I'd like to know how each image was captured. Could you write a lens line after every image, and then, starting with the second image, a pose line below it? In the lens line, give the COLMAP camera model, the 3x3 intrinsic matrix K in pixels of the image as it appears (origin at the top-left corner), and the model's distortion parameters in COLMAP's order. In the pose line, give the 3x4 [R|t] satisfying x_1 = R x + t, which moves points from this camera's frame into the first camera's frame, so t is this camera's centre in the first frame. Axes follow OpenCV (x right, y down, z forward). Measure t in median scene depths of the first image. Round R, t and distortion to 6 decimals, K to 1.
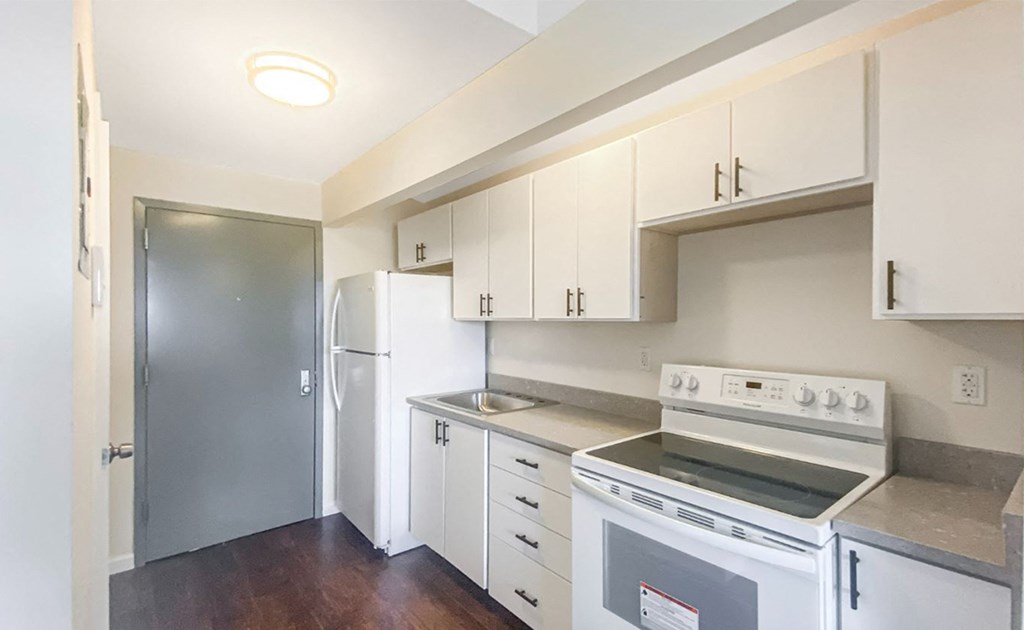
lens RADIAL K [[468.2, 0, 511.9], [0, 468.2, 319.5], [0, 0, 1]] dist [0.005406, 0.000115]
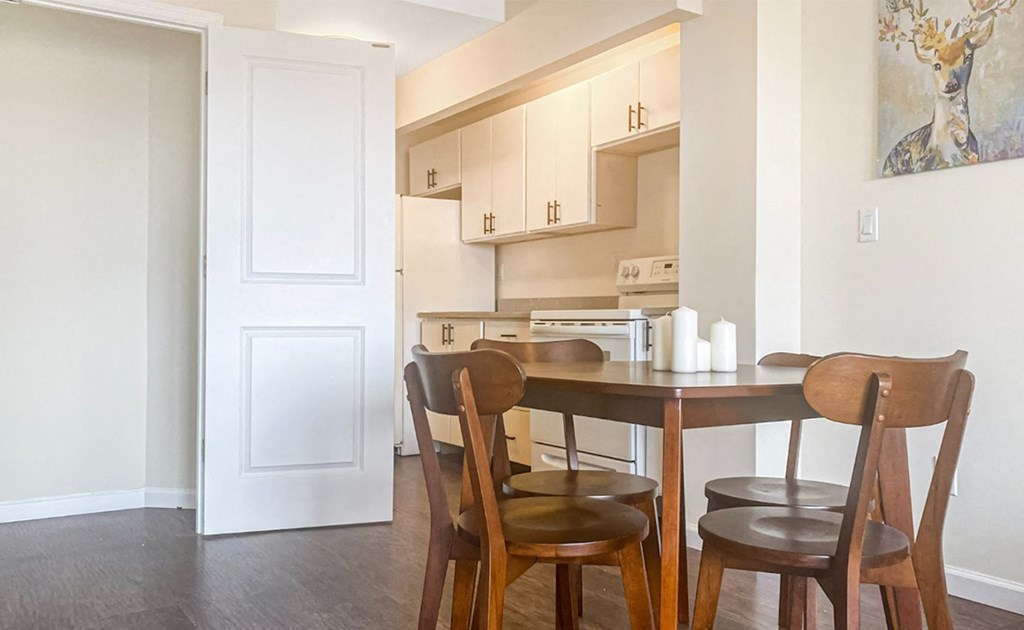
lens RADIAL K [[901.4, 0, 510.9], [0, 901.4, 314.7], [0, 0, 1]] dist [-0.018622, 0.000841]
pose [[0.992378, -0.001799, -0.123215, 0.307648], [0.000730, 0.999962, -0.008718, 0.241853], [0.123226, 0.008562, 0.992342, -1.297743]]
